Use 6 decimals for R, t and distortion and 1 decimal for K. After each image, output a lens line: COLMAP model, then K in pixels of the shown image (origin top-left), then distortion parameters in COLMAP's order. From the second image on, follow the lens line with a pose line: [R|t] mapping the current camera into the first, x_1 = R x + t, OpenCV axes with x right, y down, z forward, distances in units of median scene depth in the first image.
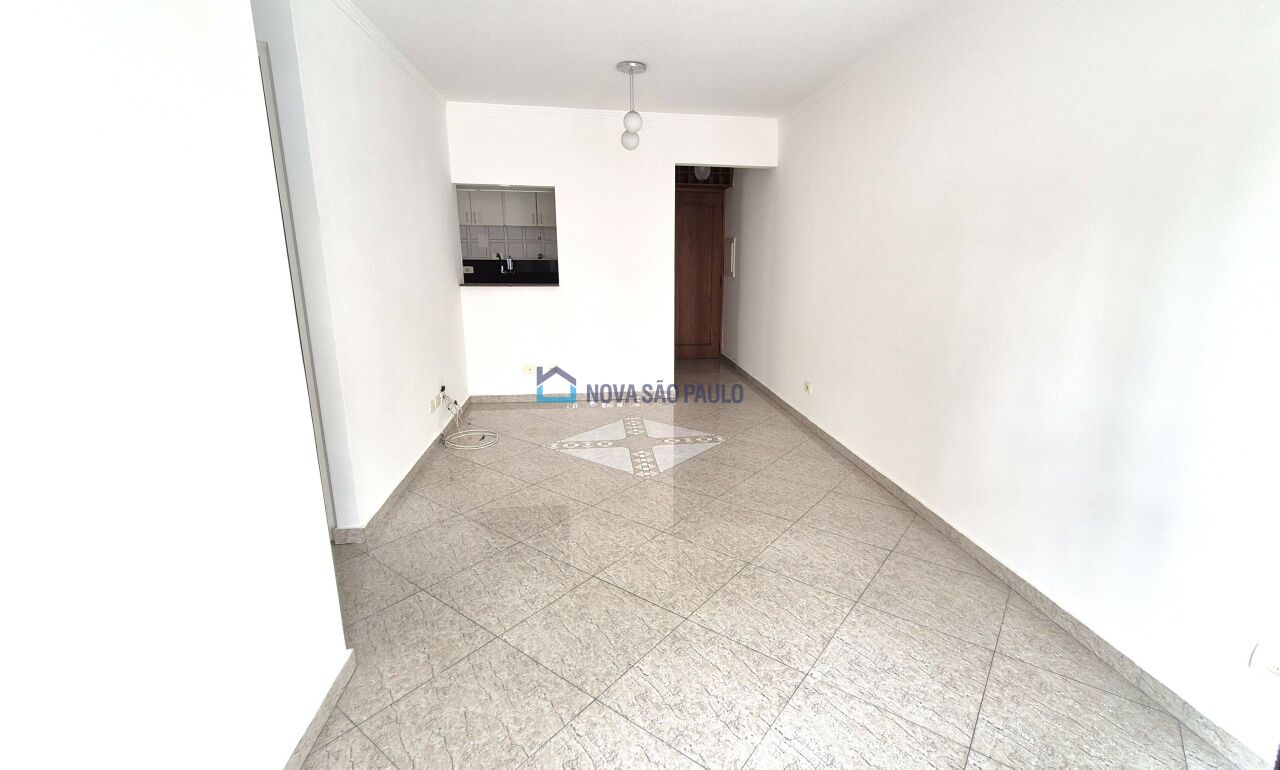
lens RADIAL K [[564.5, 0, 684.3], [0, 564.5, 385.2], [0, 0, 1]] dist [0.000192, 0.000039]
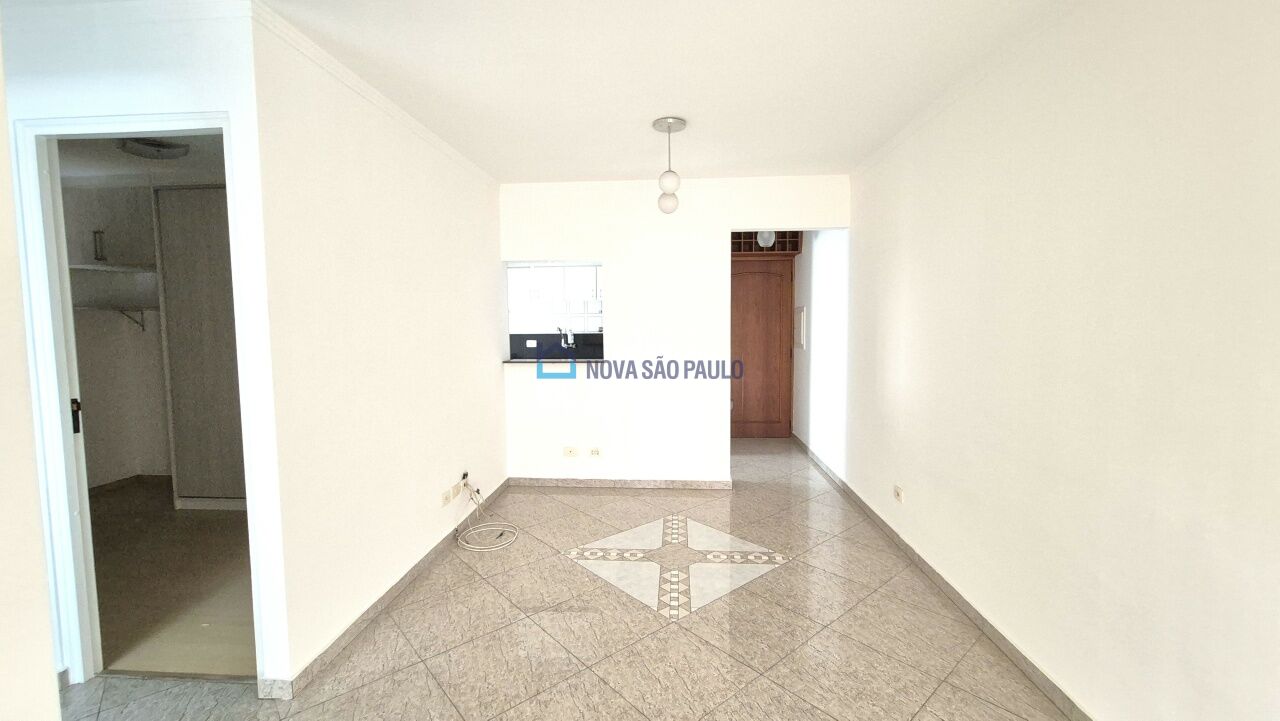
lens RADIAL K [[525.6, 0, 640.0], [0, 525.6, 360.5], [0, 0, 1]] dist [-0.000556, 0.000088]
pose [[0.971892, -0.000664, -0.235427, 0.048929], [-0.035934, 0.987860, -0.151131, -0.060448], [0.232669, 0.155343, 0.960070, 0.220793]]
